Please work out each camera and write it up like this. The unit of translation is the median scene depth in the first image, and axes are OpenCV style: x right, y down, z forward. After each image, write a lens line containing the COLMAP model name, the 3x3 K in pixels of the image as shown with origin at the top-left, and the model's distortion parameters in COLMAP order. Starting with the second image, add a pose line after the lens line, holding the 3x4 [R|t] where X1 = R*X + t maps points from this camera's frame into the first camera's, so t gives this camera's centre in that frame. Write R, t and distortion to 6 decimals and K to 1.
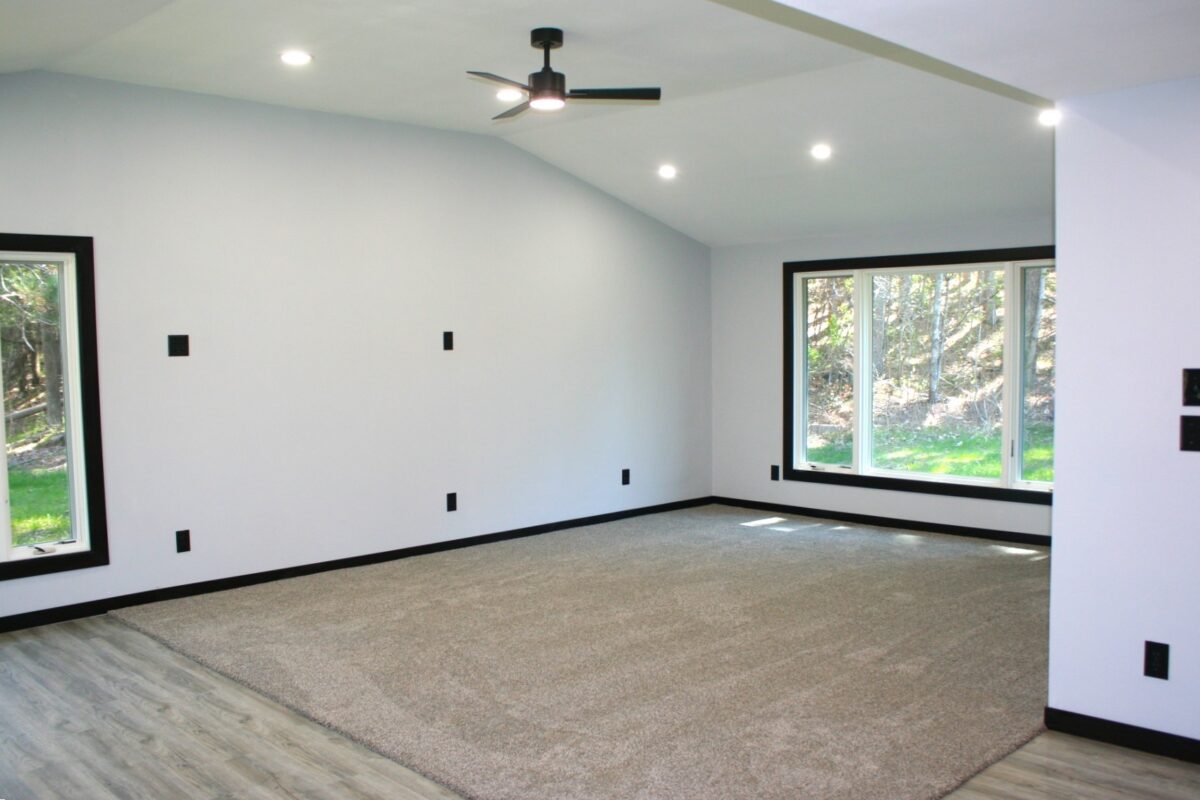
lens RADIAL K [[1047.1, 0, 565.7], [0, 1047.1, 402.3], [0, 0, 1]] dist [-0.107123, 0.018285]
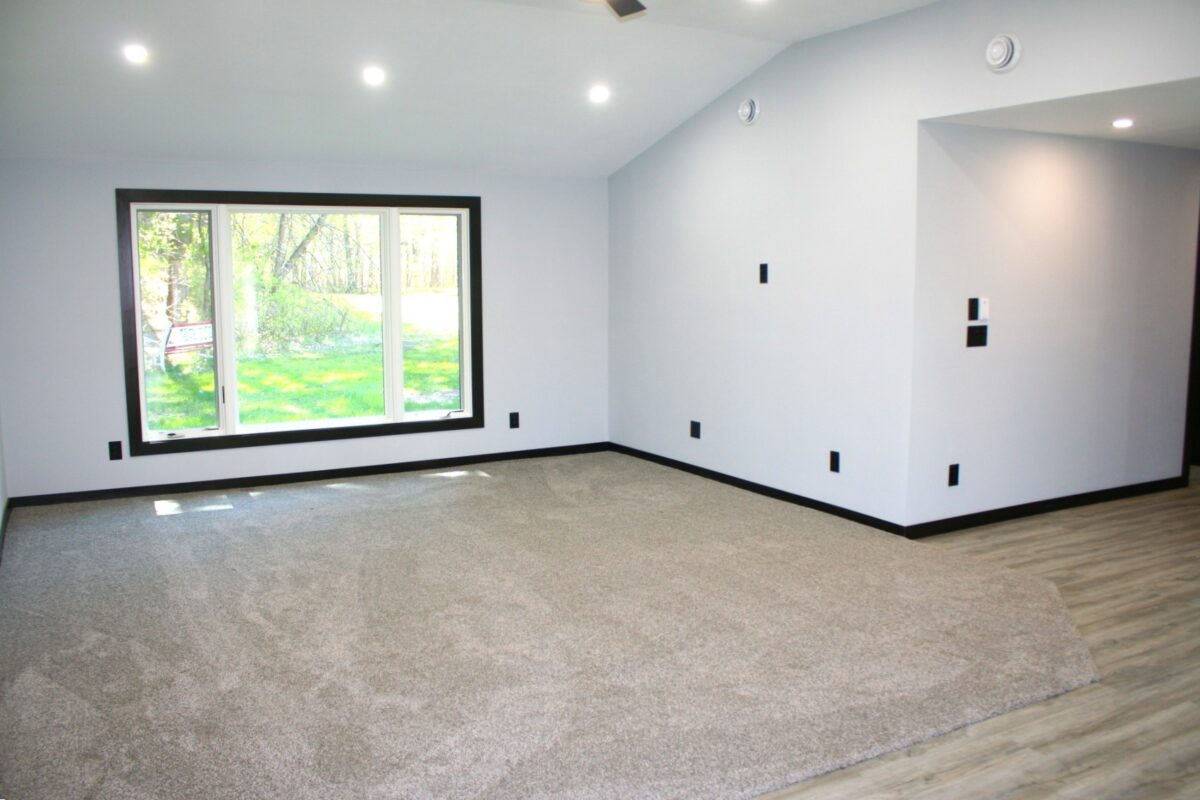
lens RADIAL K [[1047.1, 0, 565.7], [0, 1047.1, 402.3], [0, 0, 1]] dist [-0.107123, 0.018285]
pose [[0.258045, -0.106200, 0.960278, -0.572283], [0.058794, 0.993824, 0.094111, -0.028829], [-0.964342, 0.032174, 0.262695, 0.558478]]
